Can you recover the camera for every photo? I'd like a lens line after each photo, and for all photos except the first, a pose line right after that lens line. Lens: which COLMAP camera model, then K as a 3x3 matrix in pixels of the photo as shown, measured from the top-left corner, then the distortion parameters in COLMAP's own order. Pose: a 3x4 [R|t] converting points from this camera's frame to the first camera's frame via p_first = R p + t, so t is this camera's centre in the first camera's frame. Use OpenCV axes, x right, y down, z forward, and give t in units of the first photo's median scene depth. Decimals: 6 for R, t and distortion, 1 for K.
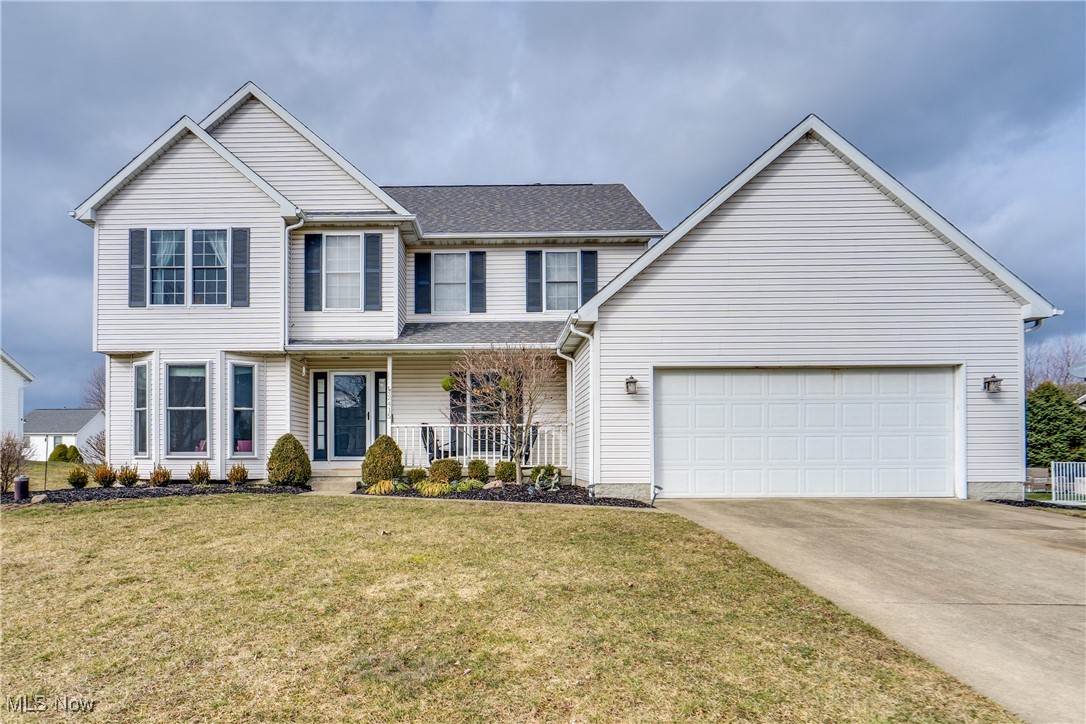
lens RADIAL K [[499.3, 0, 534.4], [0, 499.3, 364.0], [0, 0, 1]] dist [-0.003388, 0.002136]
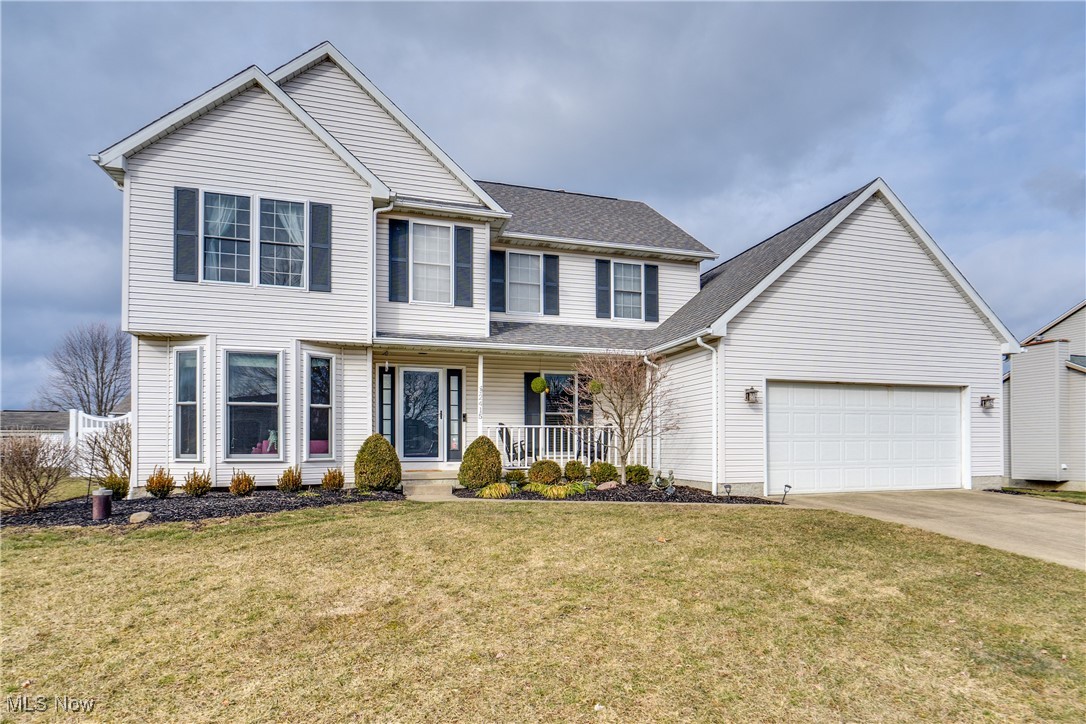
lens RADIAL K [[477.4, 0, 591.9], [0, 477.4, 361.9], [0, 0, 1]] dist [-0.001286, 0.000371]
pose [[0.963575, 0.047436, 0.263198, -0.330356], [-0.047623, 0.998849, -0.005673, -0.006849], [-0.263164, -0.007068, 0.964725, 0.043341]]
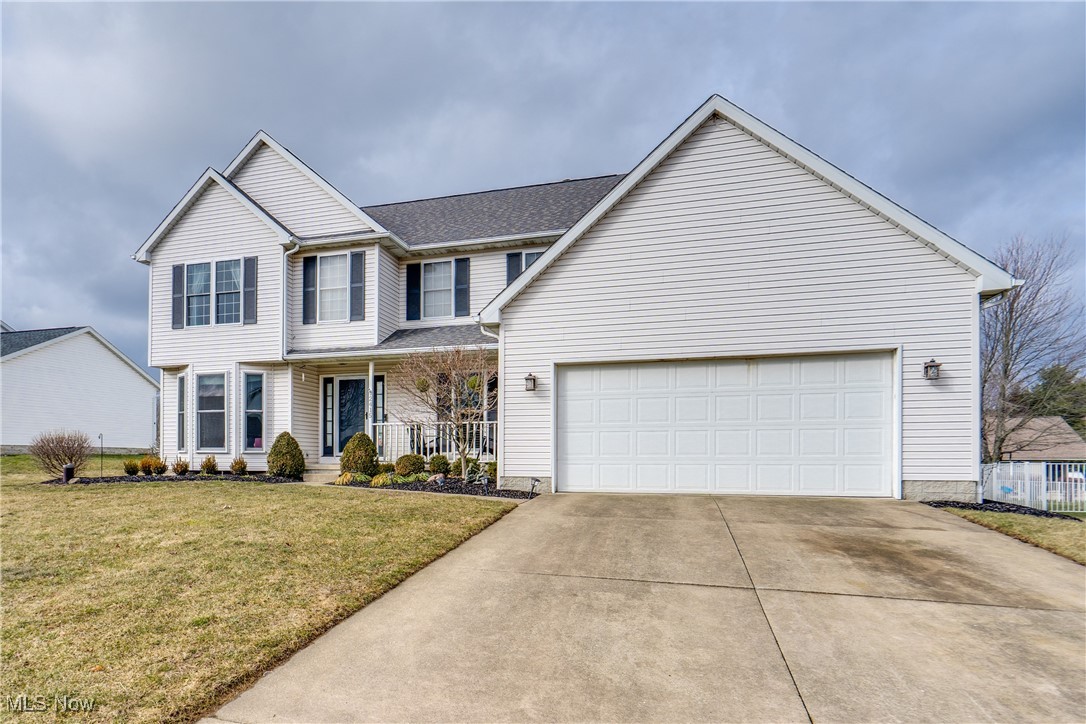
lens RADIAL K [[522.8, 0, 549.2], [0, 522.8, 360.9], [0, 0, 1]] dist [-0.003177, 0.000706]
pose [[0.973812, -0.036927, -0.224335, 0.359744], [0.036682, 0.999313, -0.005261, 0.003806], [0.224375, -0.003106, 0.974498, -0.039875]]
